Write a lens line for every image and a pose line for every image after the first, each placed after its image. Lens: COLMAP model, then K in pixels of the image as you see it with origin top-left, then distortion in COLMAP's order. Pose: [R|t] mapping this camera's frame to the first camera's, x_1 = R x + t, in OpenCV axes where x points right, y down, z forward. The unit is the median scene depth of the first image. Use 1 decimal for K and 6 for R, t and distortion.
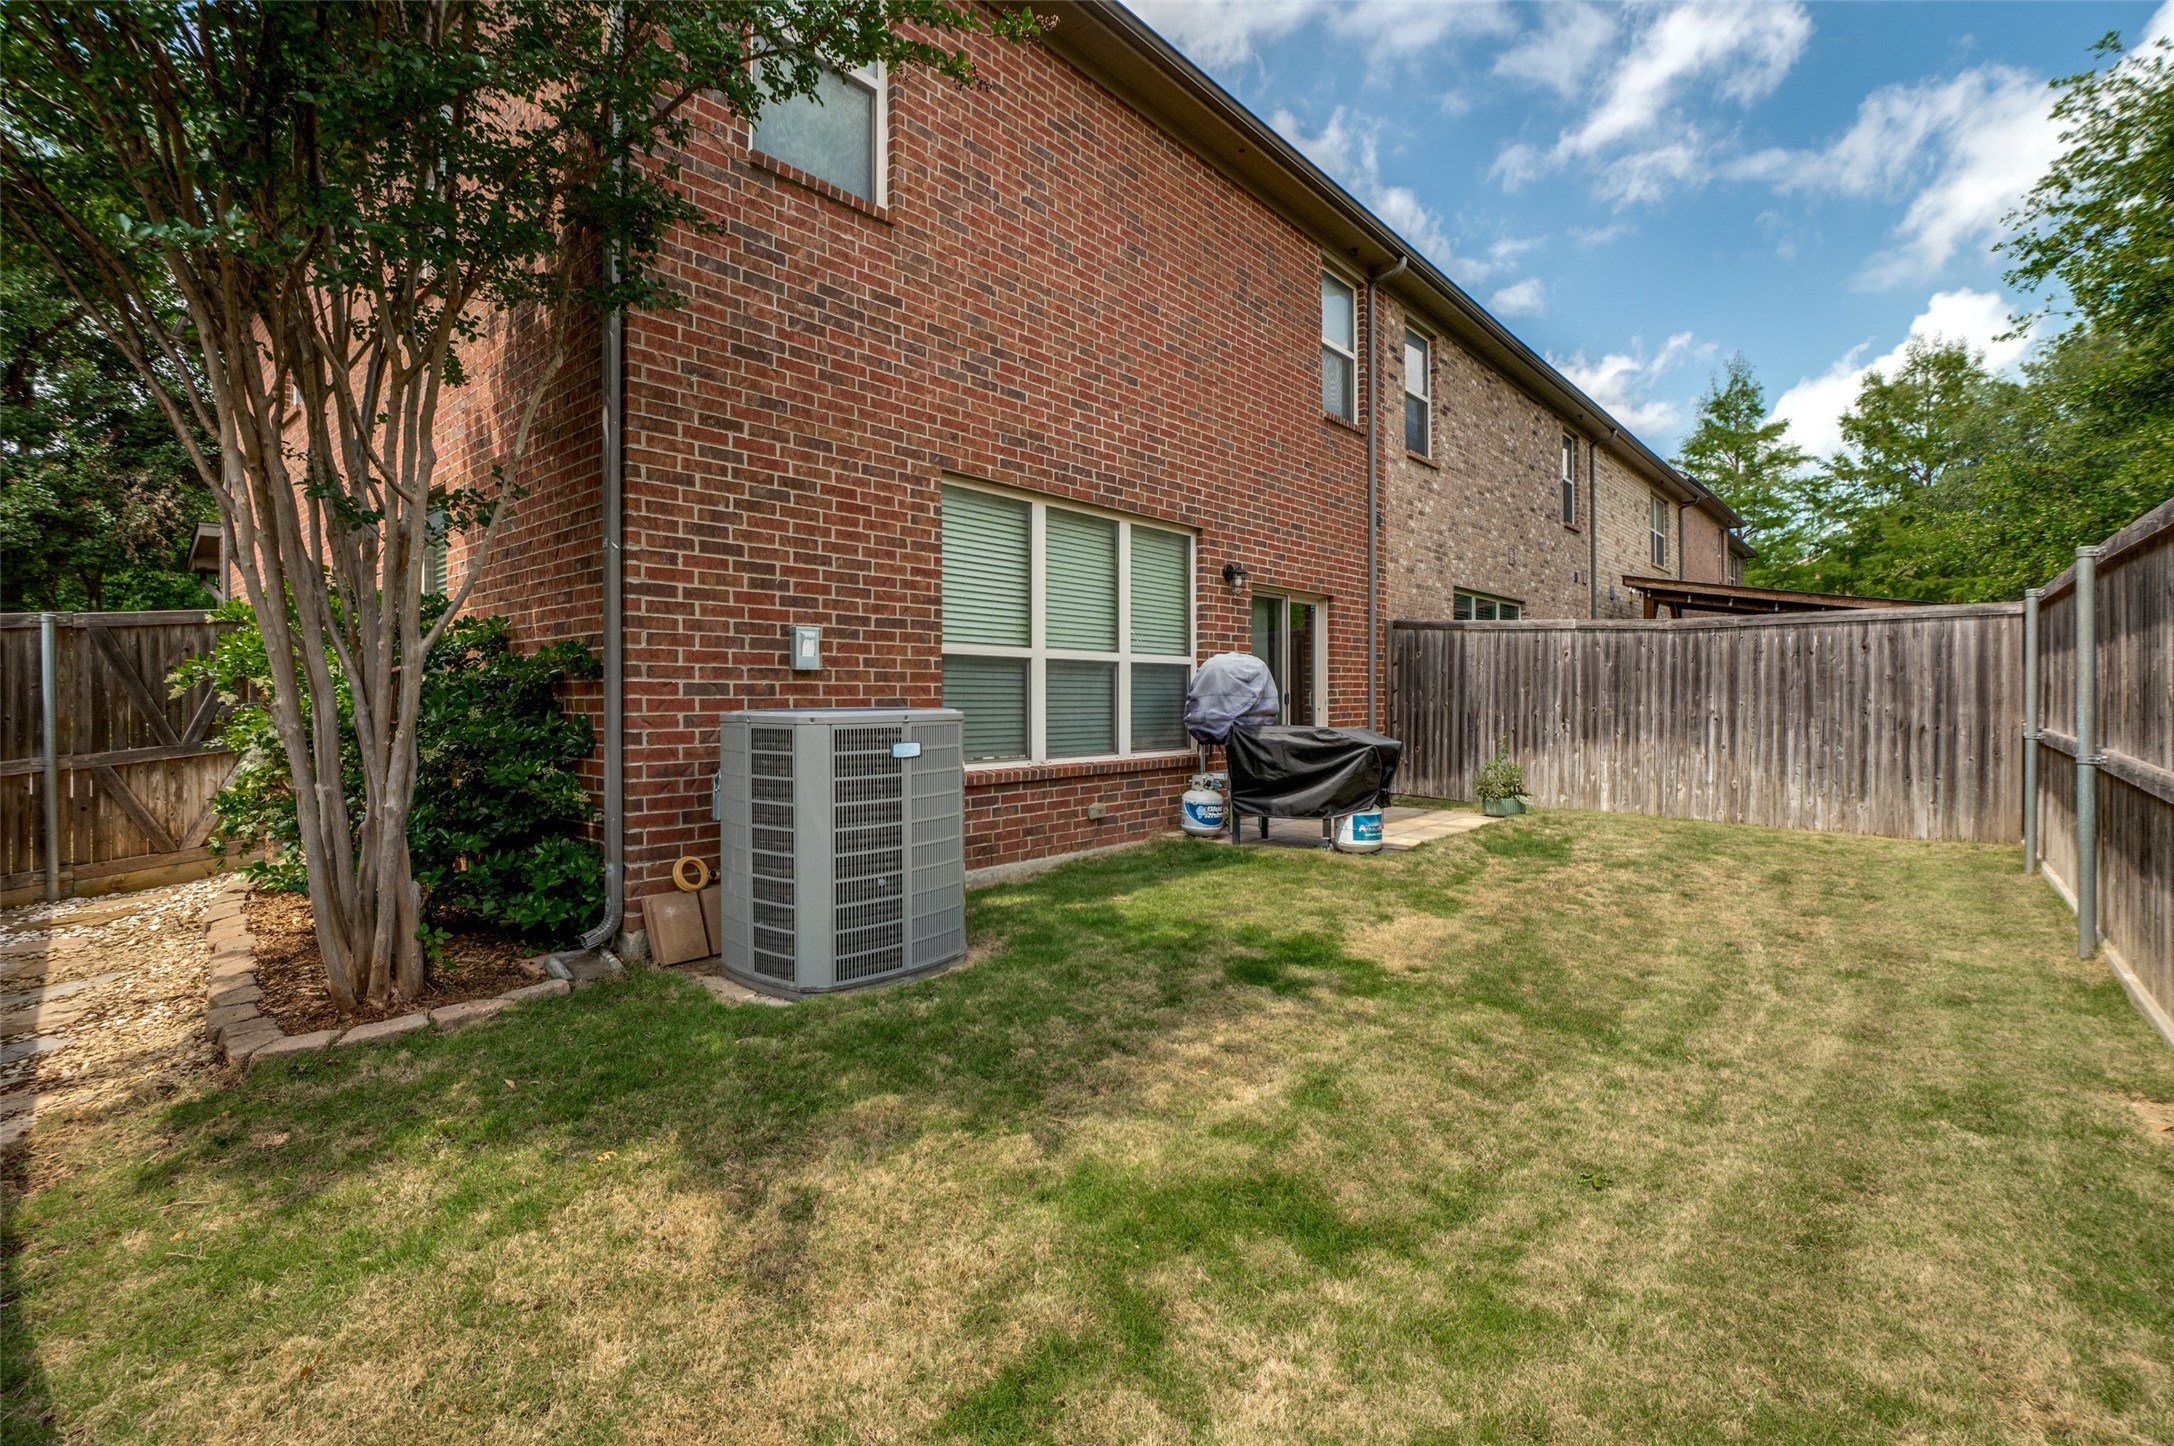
lens RADIAL K [[986.6, 0, 1086.1], [0, 986.6, 725.9], [0, 0, 1]] dist [-0.006114, -0.007054]
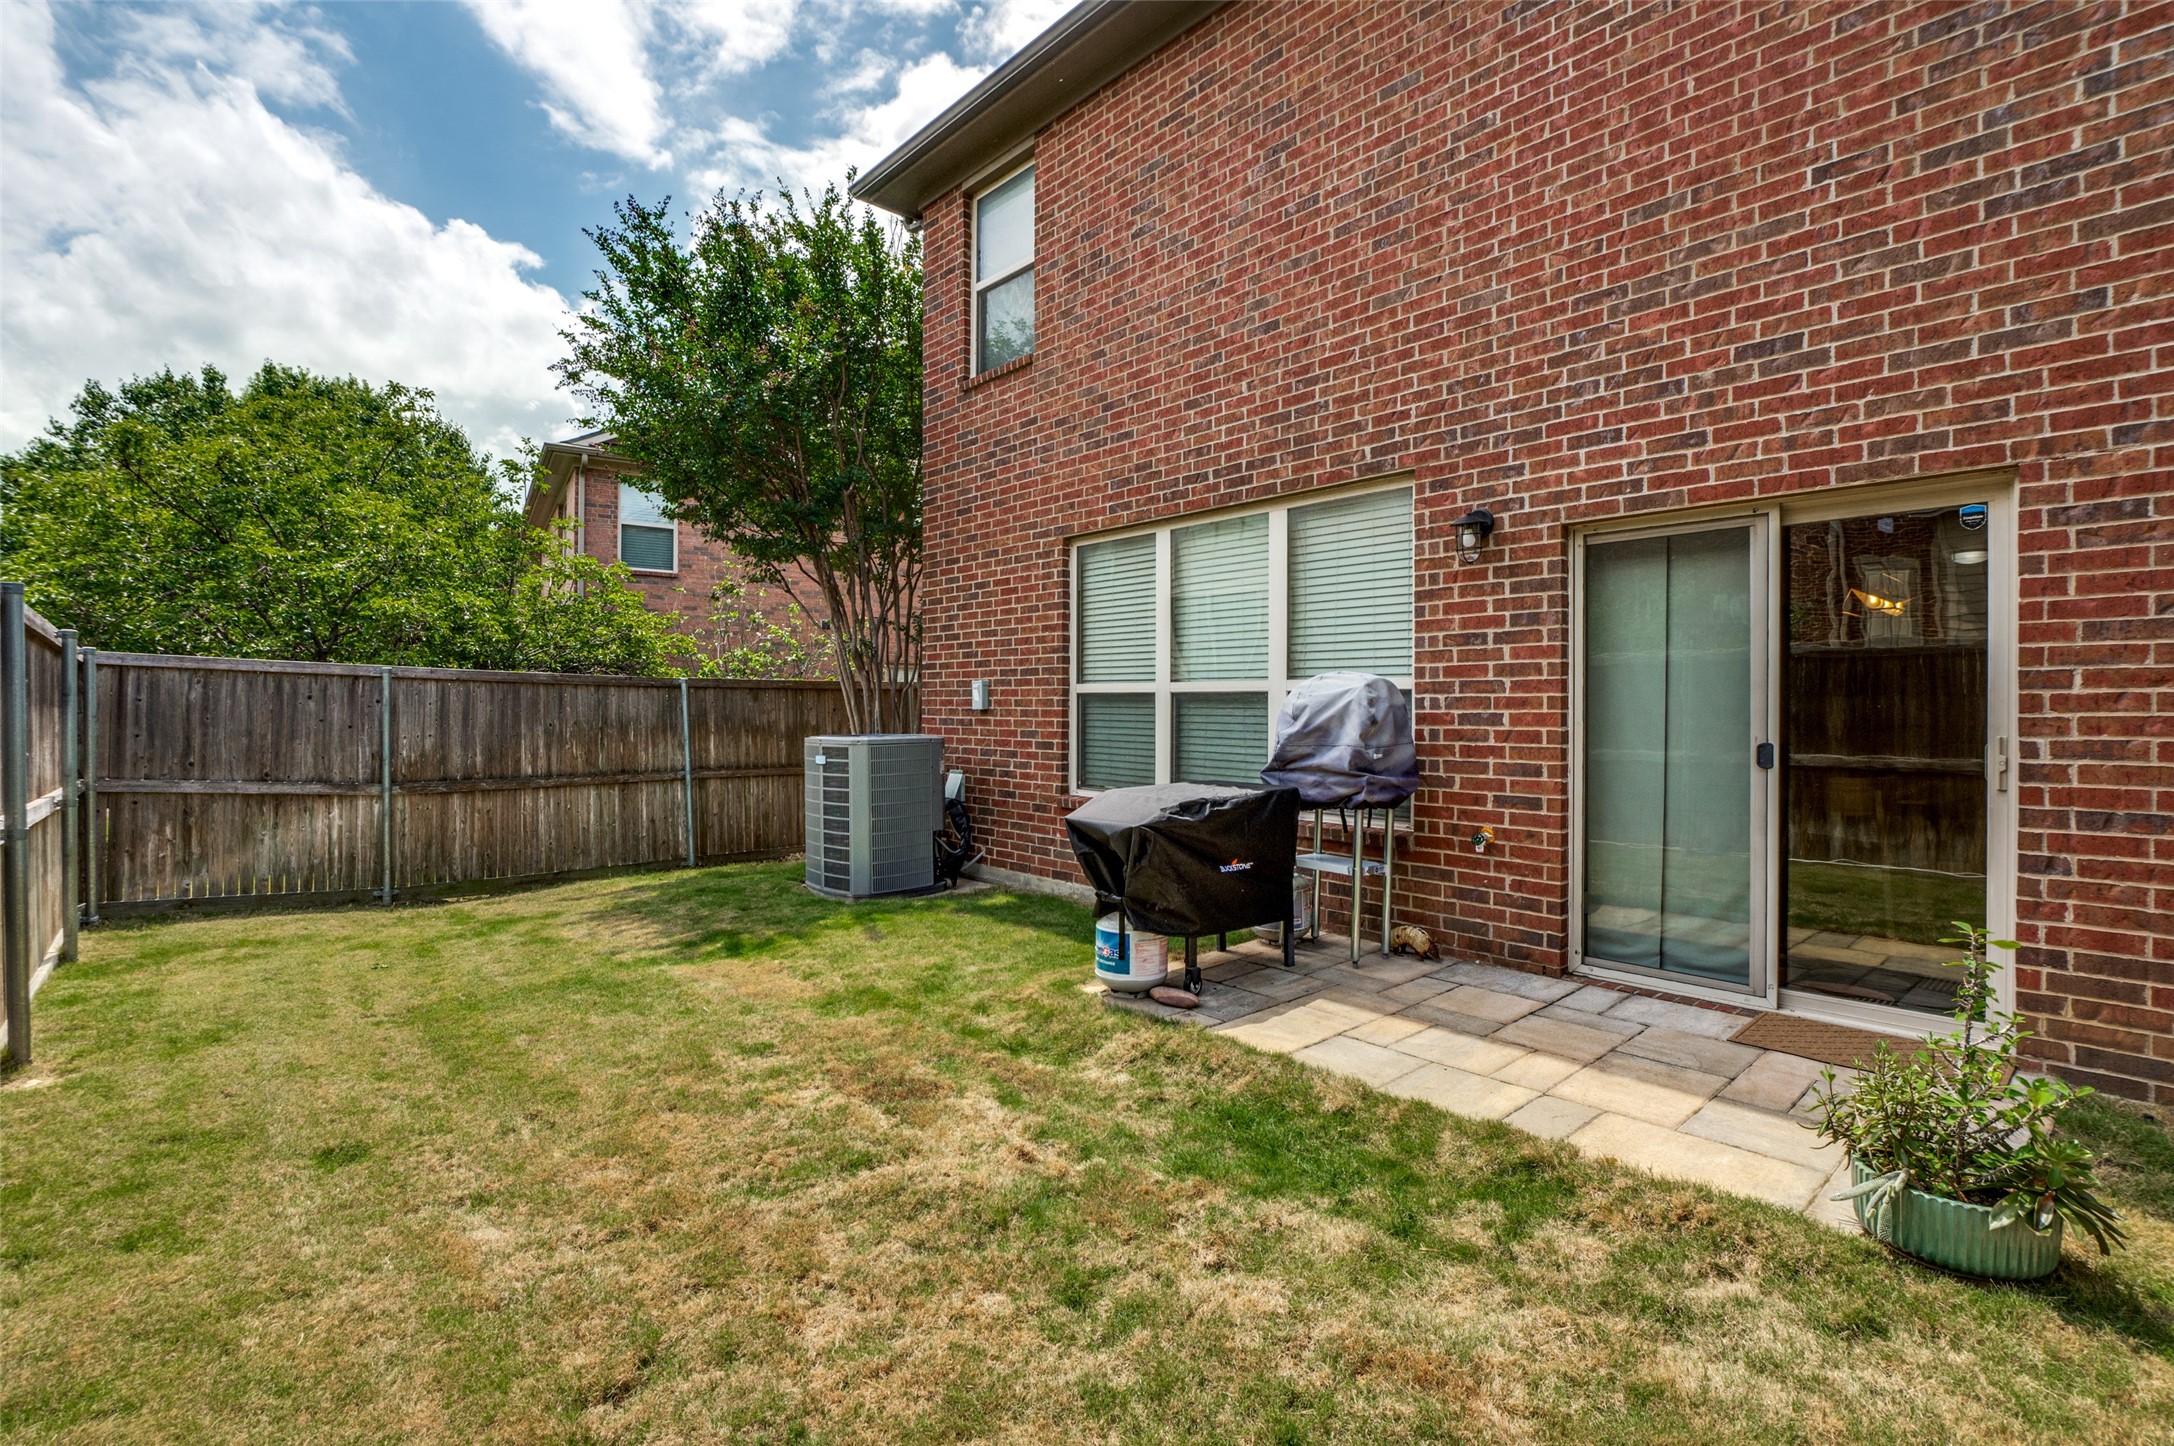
lens RADIAL K [[986.6, 0, 1087.5], [0, 986.6, 702.0], [0, 0, 1]] dist [-0.006114, -0.007054]
pose [[-0.127194, 0.015675, -0.991754, 0.972555], [-0.011775, 0.999781, 0.017312, -0.079635], [0.991808, 0.013880, -0.126981, 1.120070]]
